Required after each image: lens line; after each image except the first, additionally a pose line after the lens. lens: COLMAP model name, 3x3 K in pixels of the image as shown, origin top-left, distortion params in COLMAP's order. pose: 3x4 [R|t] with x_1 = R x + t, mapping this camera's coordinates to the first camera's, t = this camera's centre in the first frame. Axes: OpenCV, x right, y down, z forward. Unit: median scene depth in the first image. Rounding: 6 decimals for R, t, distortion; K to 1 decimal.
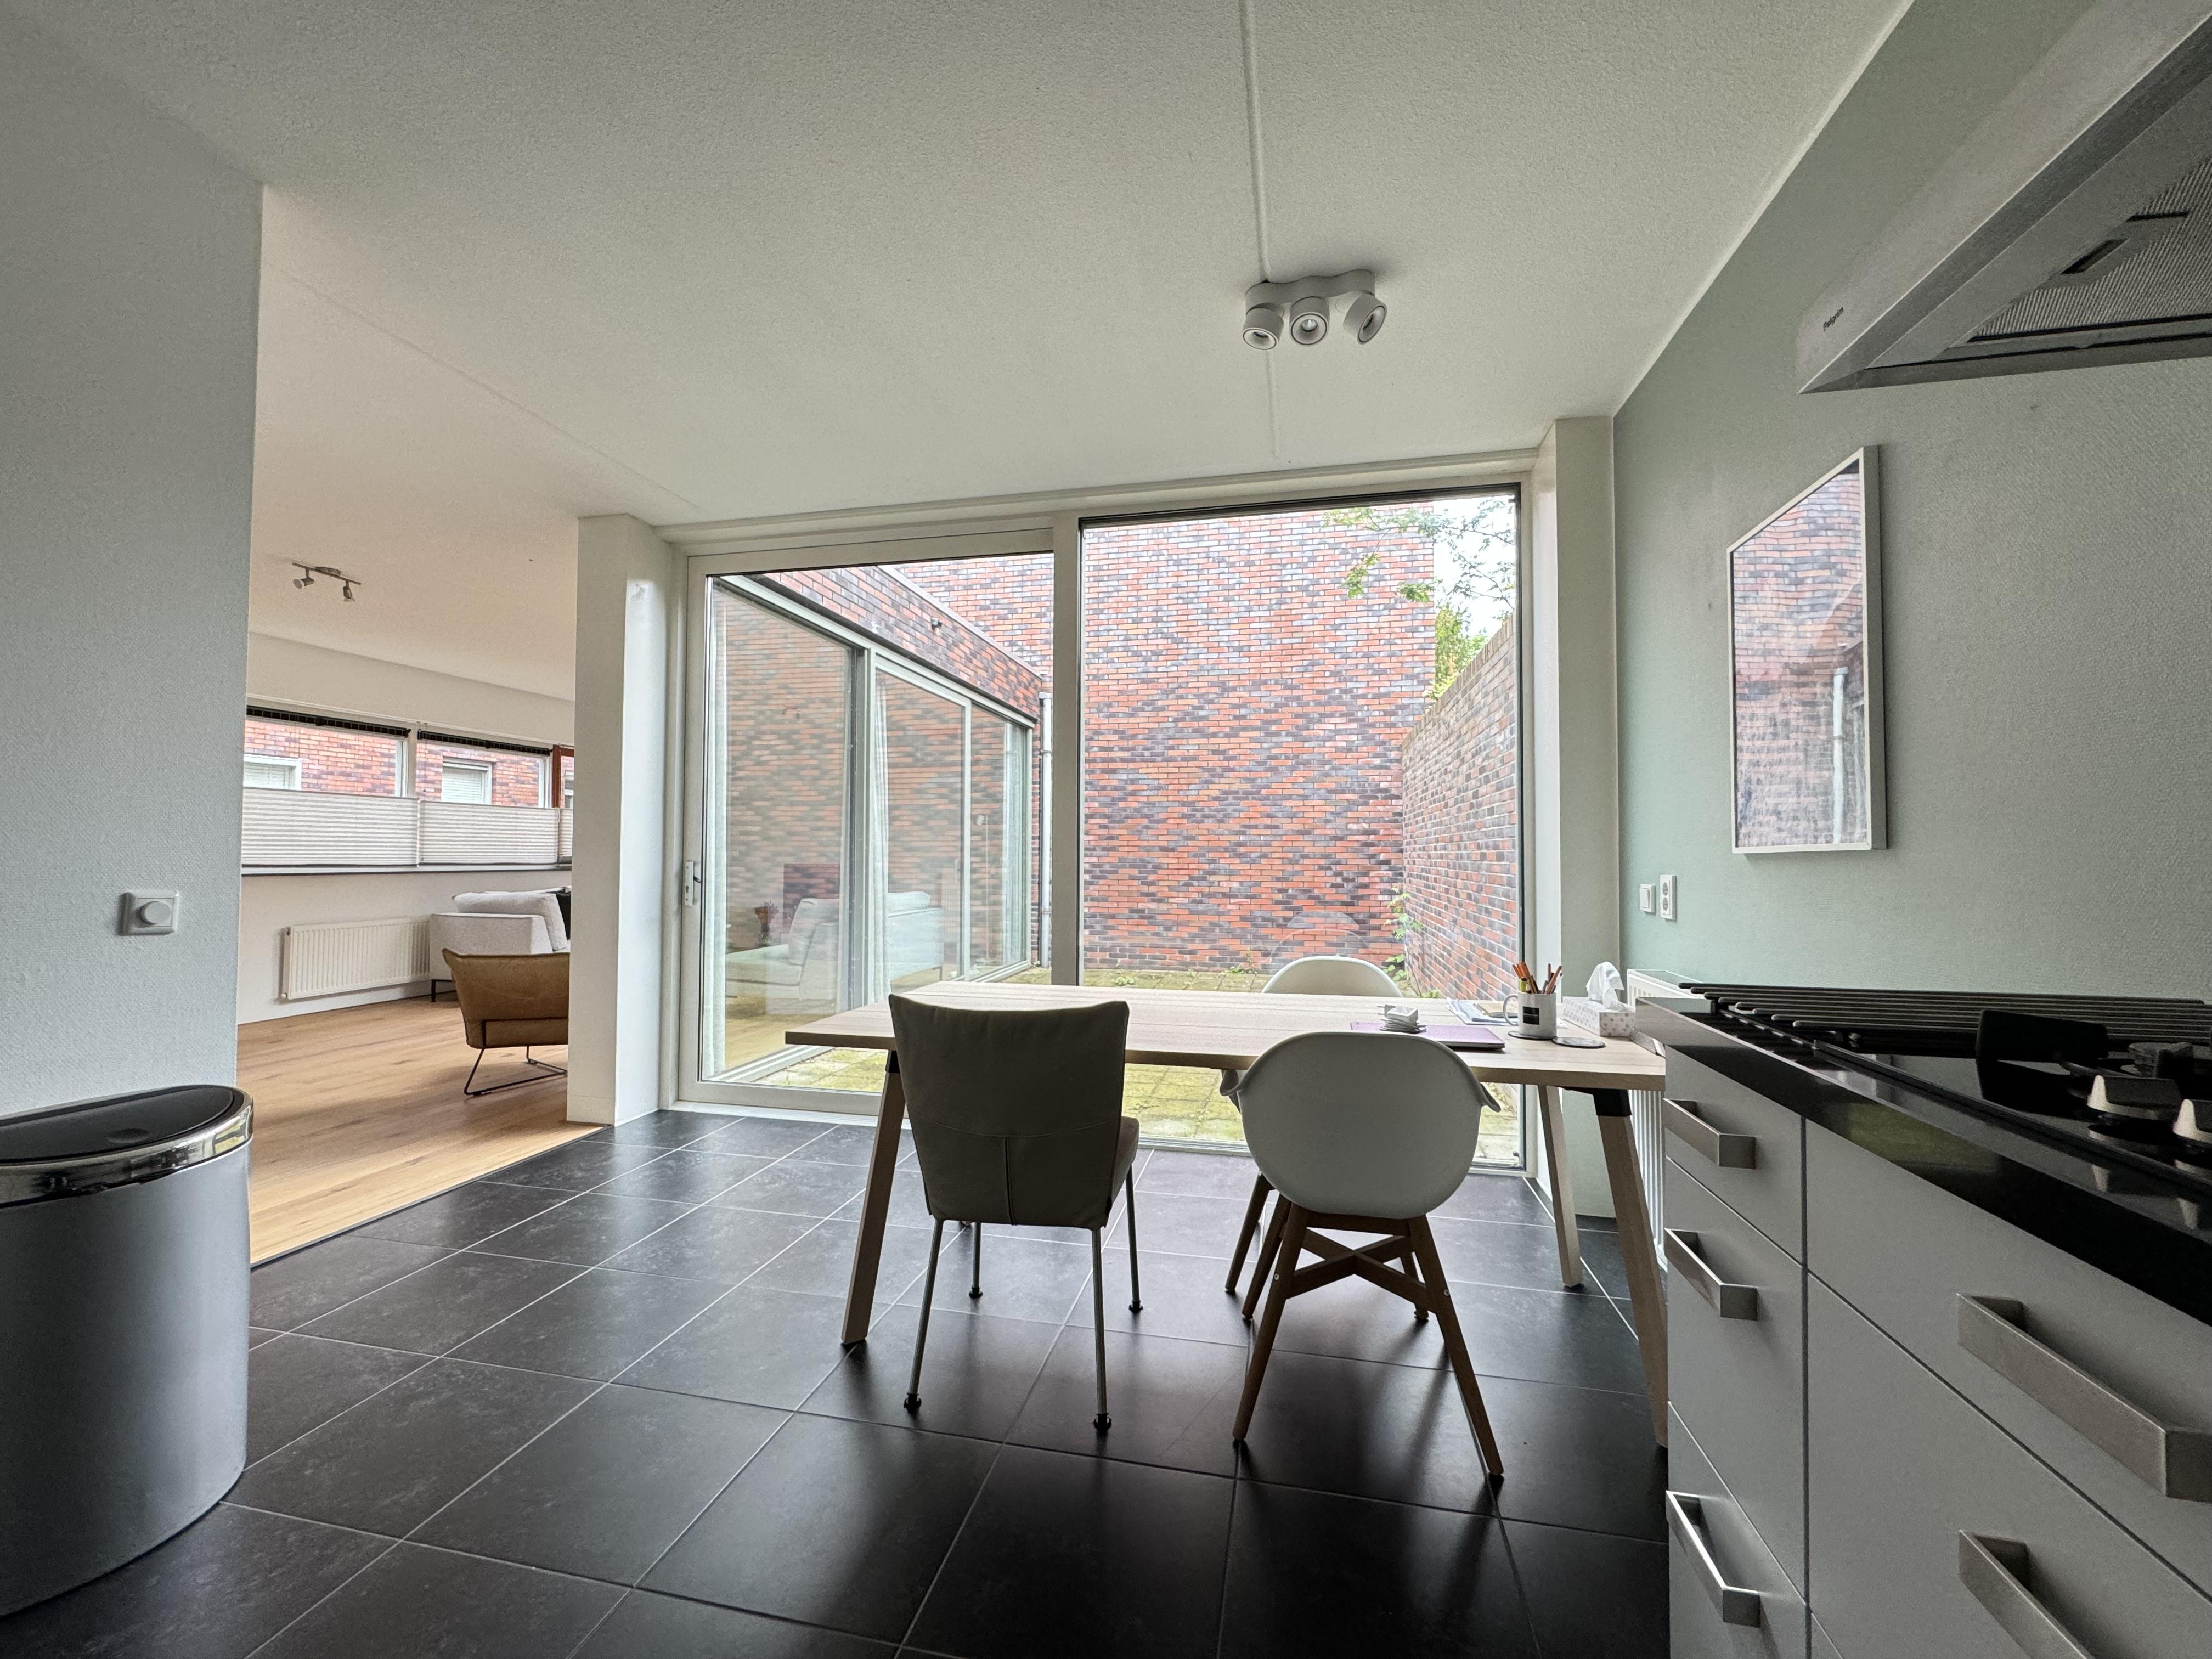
lens RADIAL K [[879.2, 0, 1103.1], [0, 879.2, 835.0], [0, 0, 1]] dist [-0.002850, 0.000762]
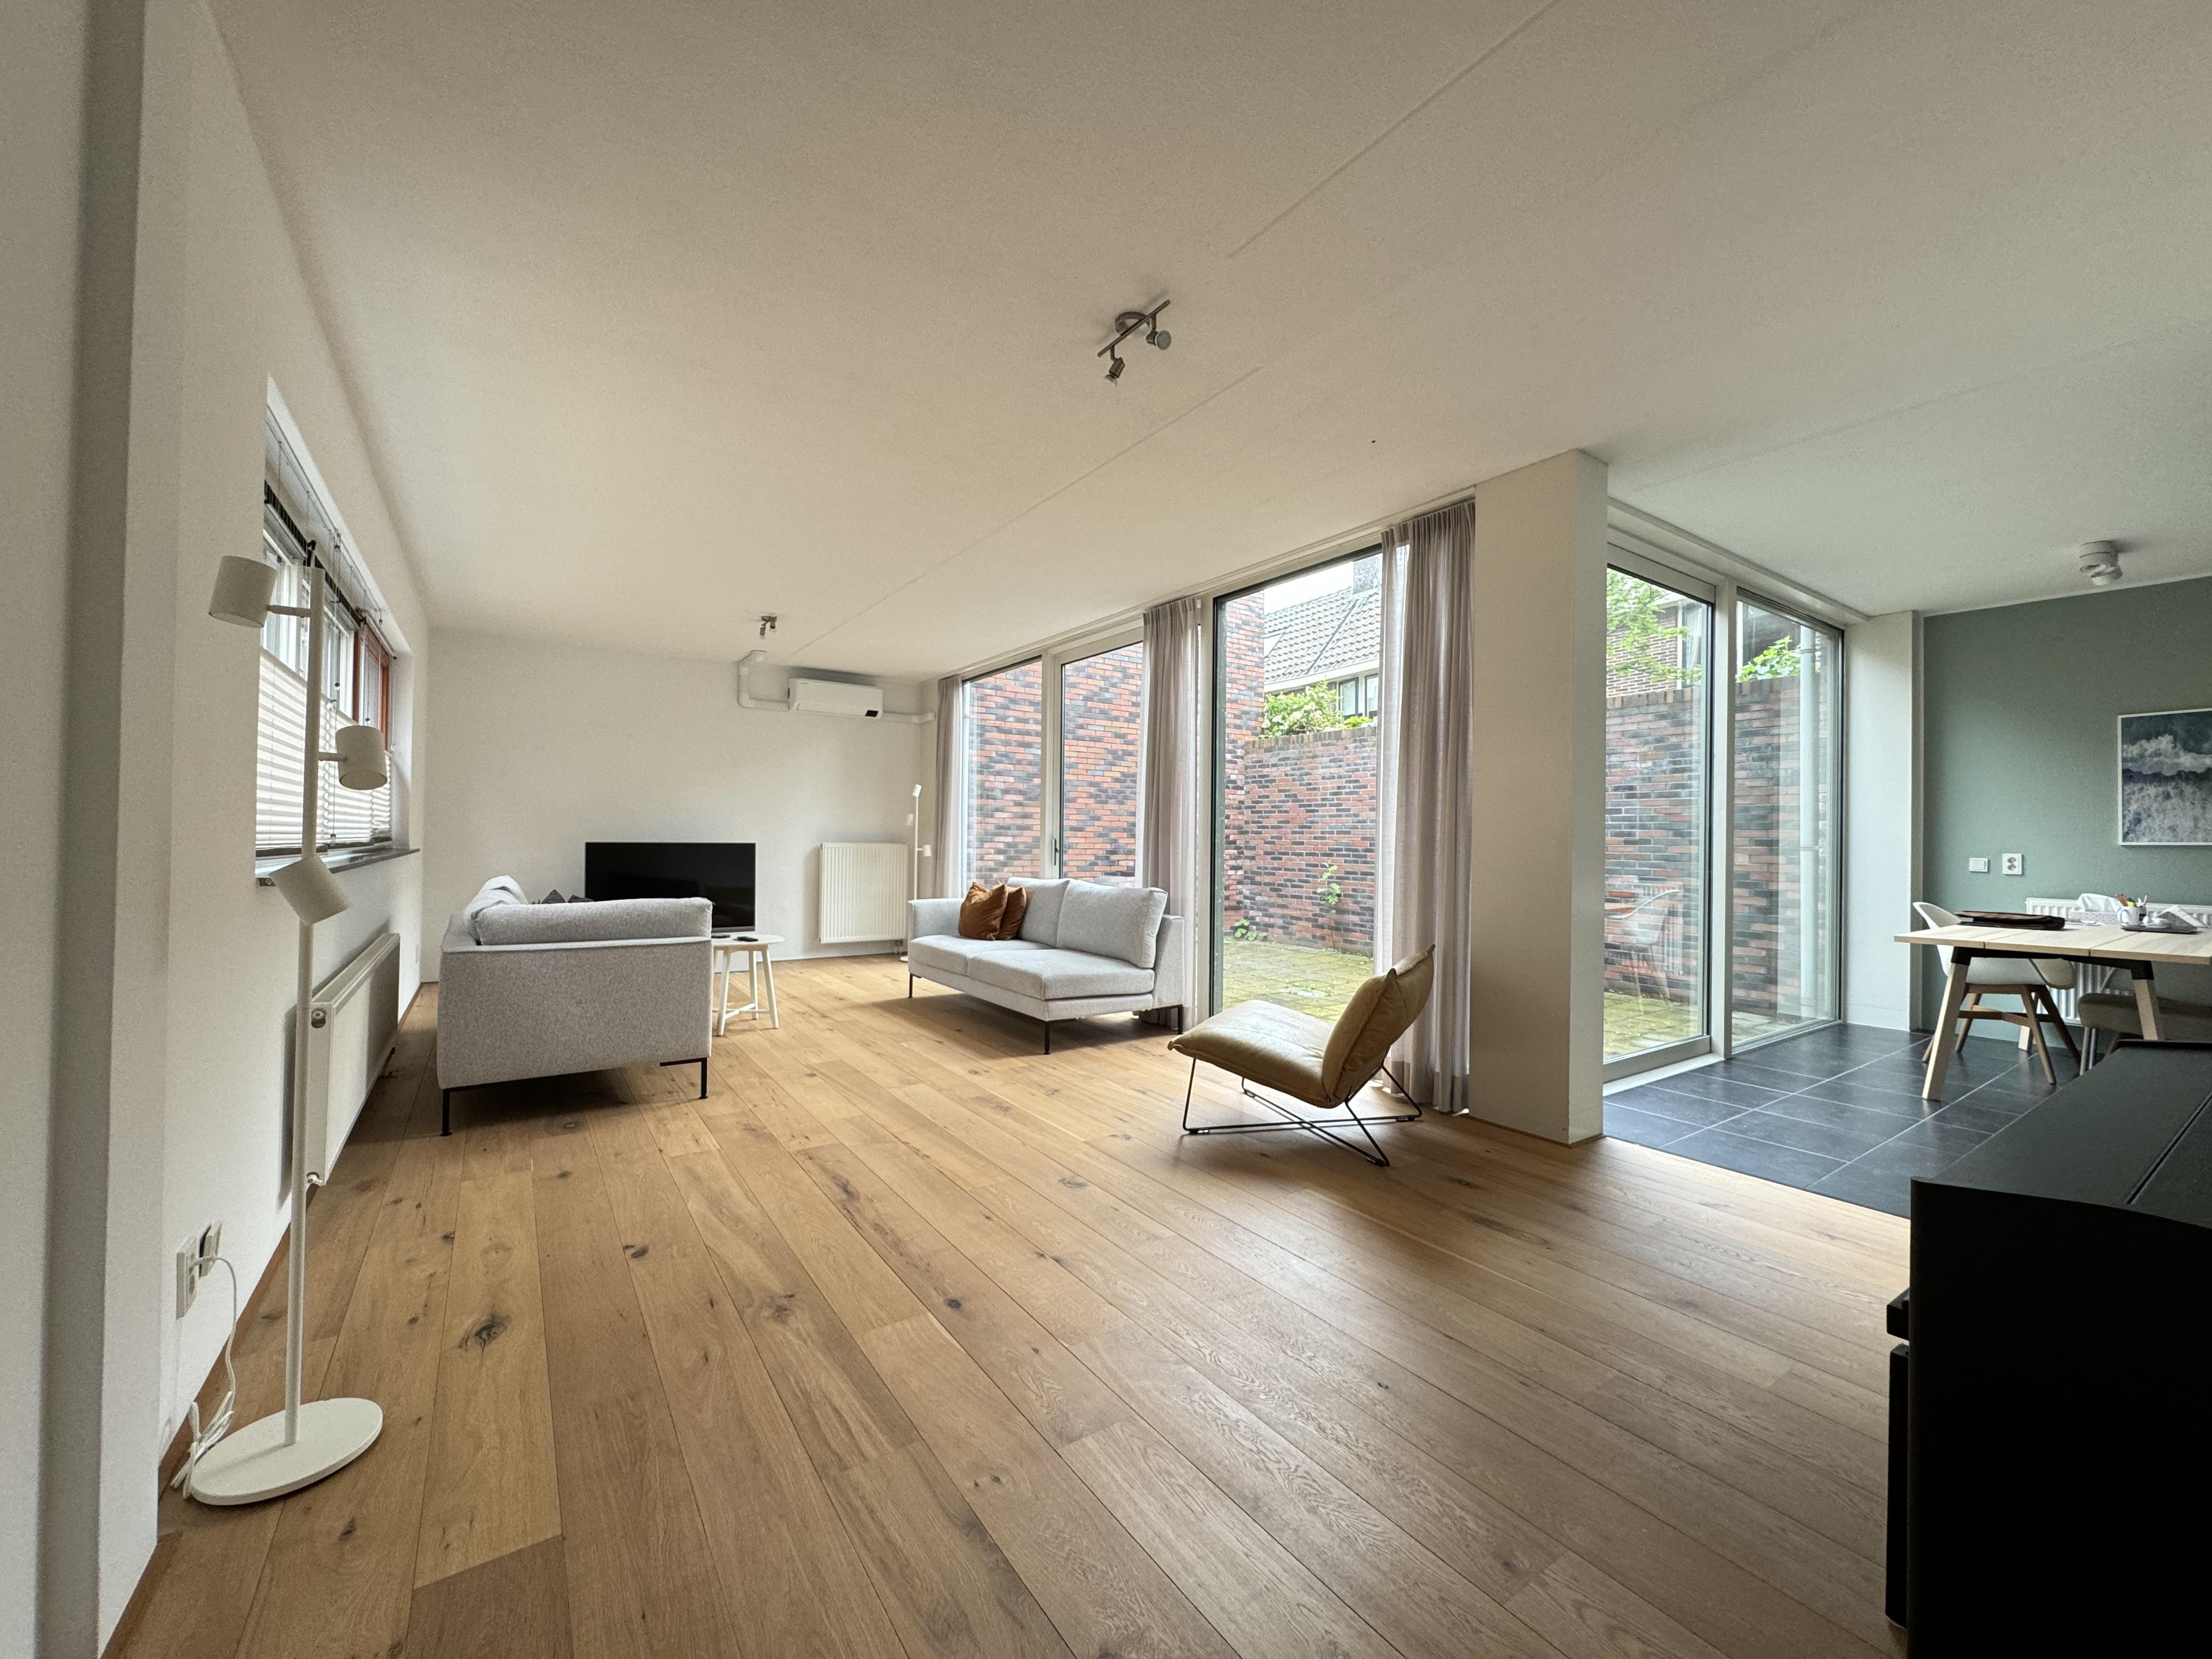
lens RADIAL K [[879.2, 0, 1108.2], [0, 879.2, 830.1], [0, 0, 1]] dist [-0.002850, 0.000762]
pose [[0.680448, 0.011932, 0.732699, -0.635432], [-0.027890, 0.999565, 0.009624, 0.007279], [-0.732265, -0.026984, 0.680485, 0.305437]]
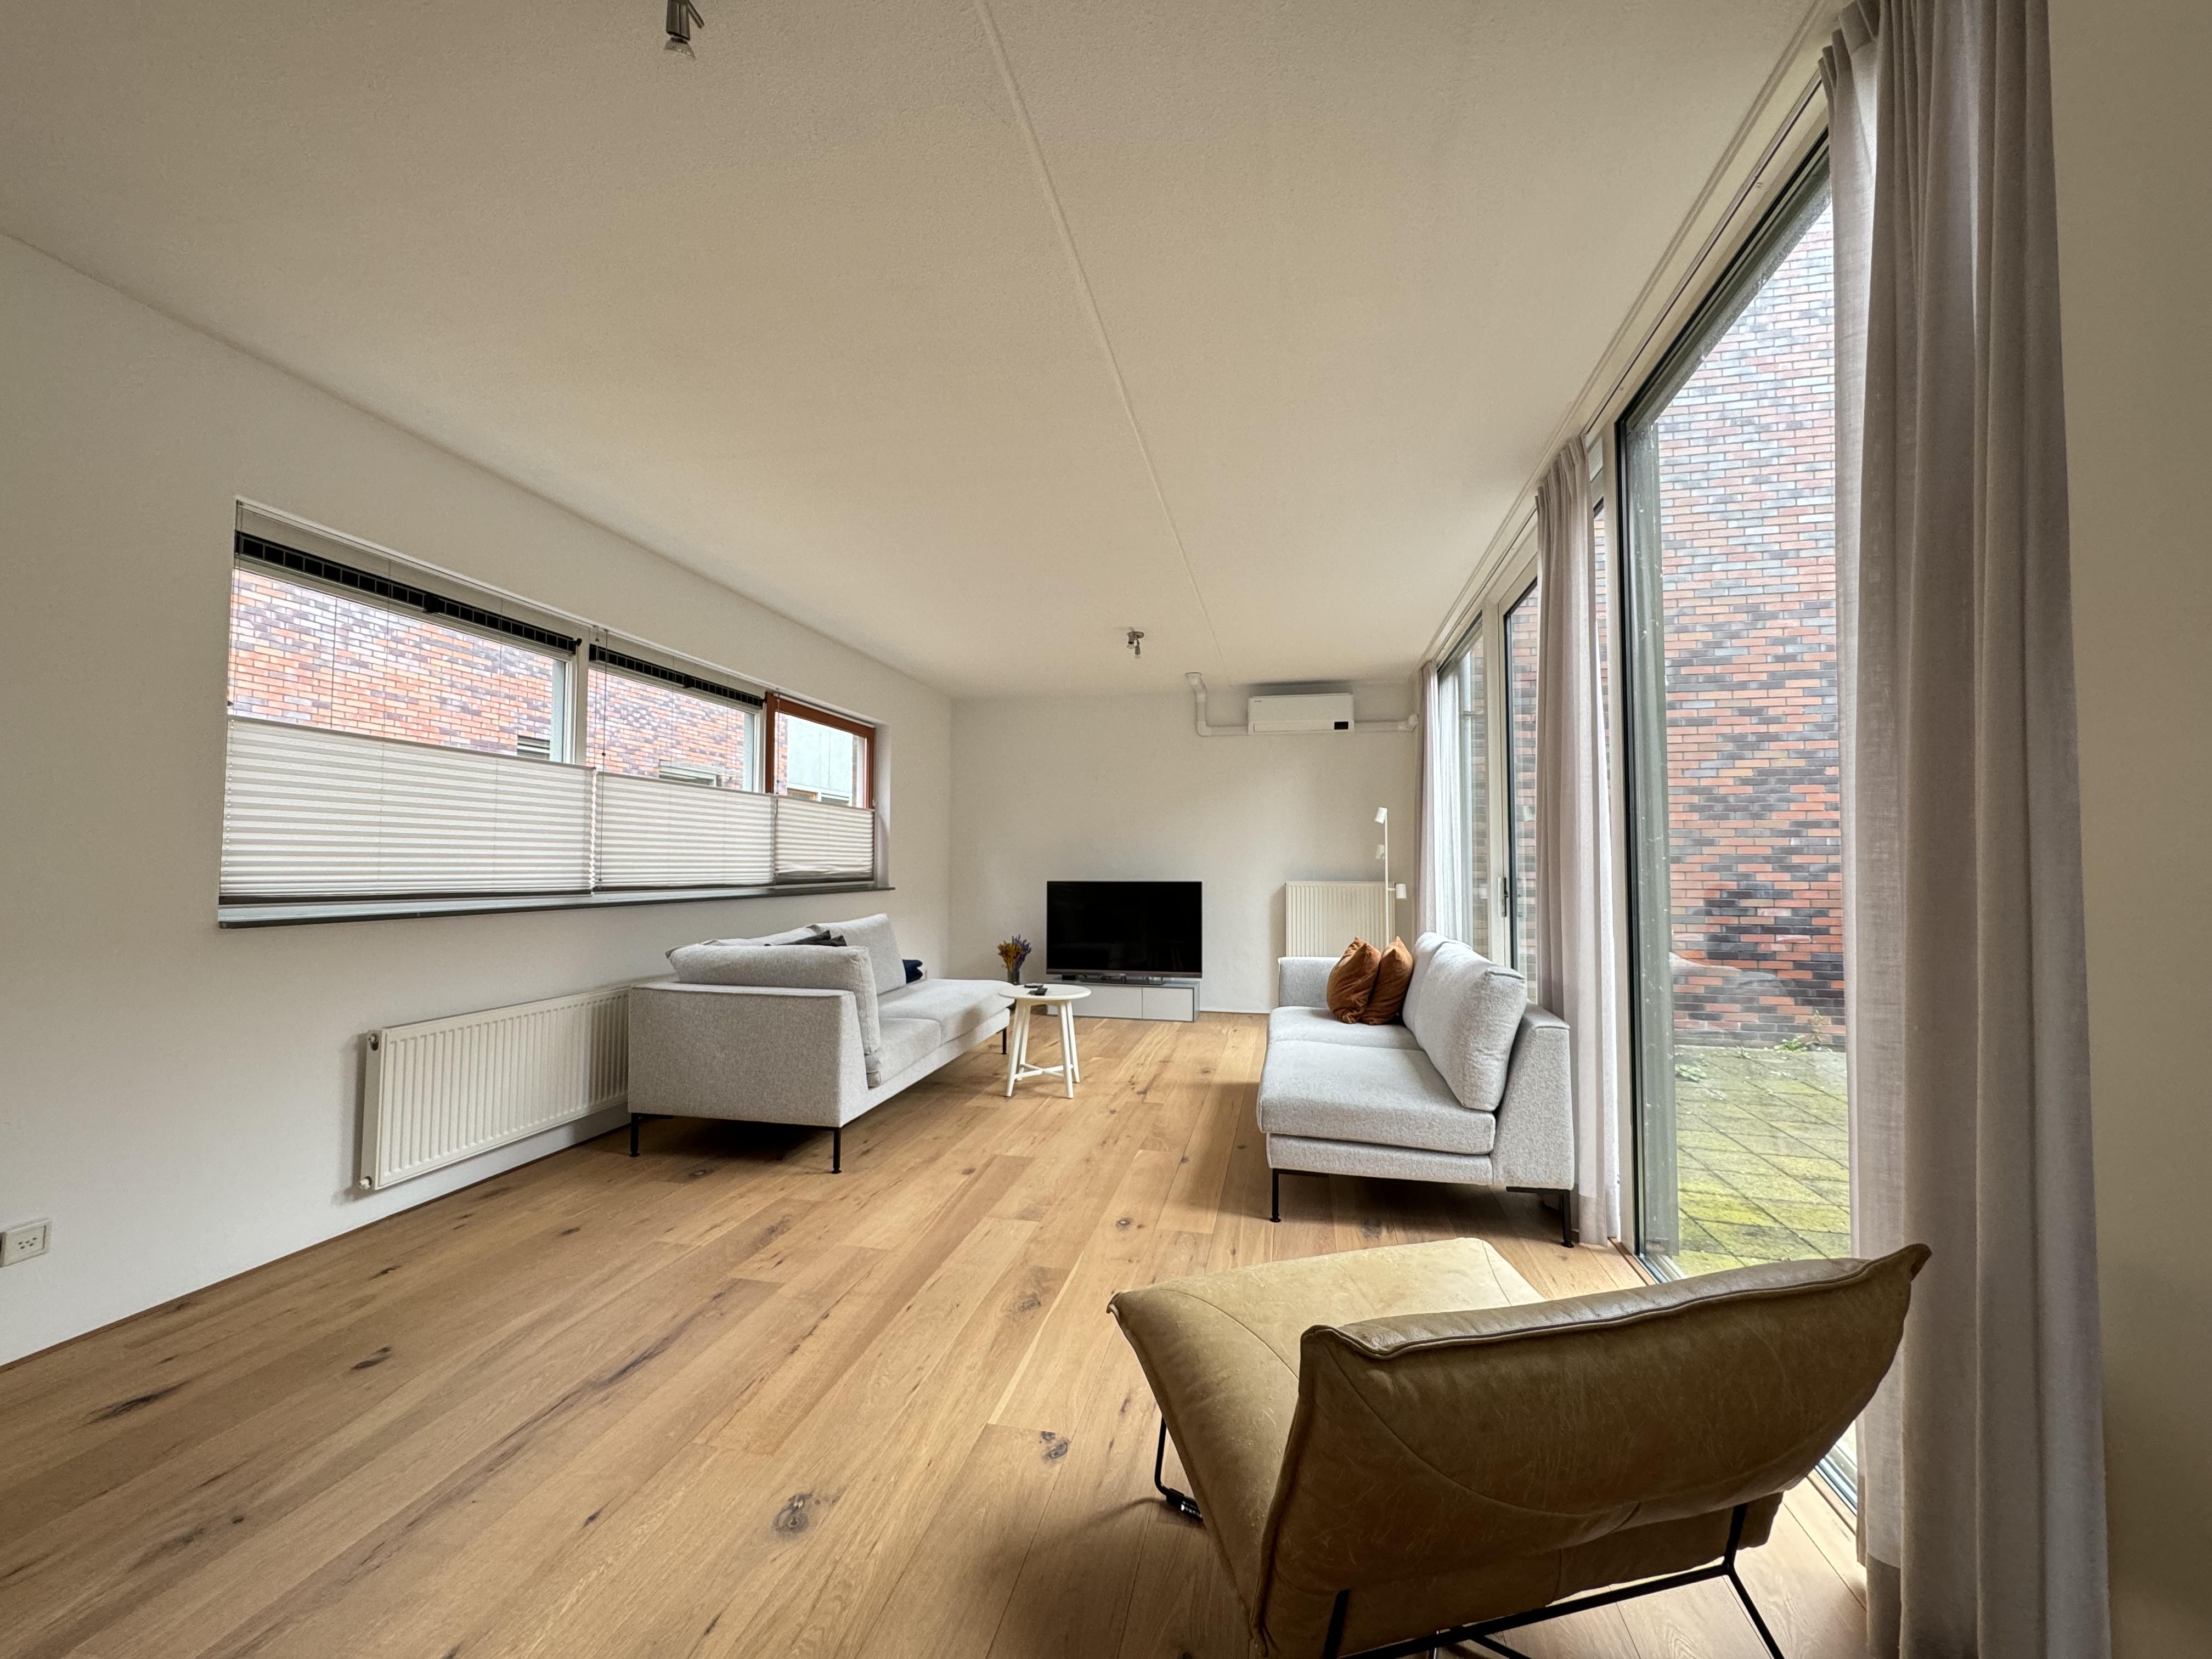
lens RADIAL K [[879.2, 0, 1106.4], [0, 879.2, 833.3], [0, 0, 1]] dist [-0.002850, 0.000762]
pose [[0.999972, -0.001568, 0.007275, -0.356567], [0.001664, 0.999912, -0.013186, 0.004930], [-0.007254, 0.013198, 0.999887, 0.348981]]
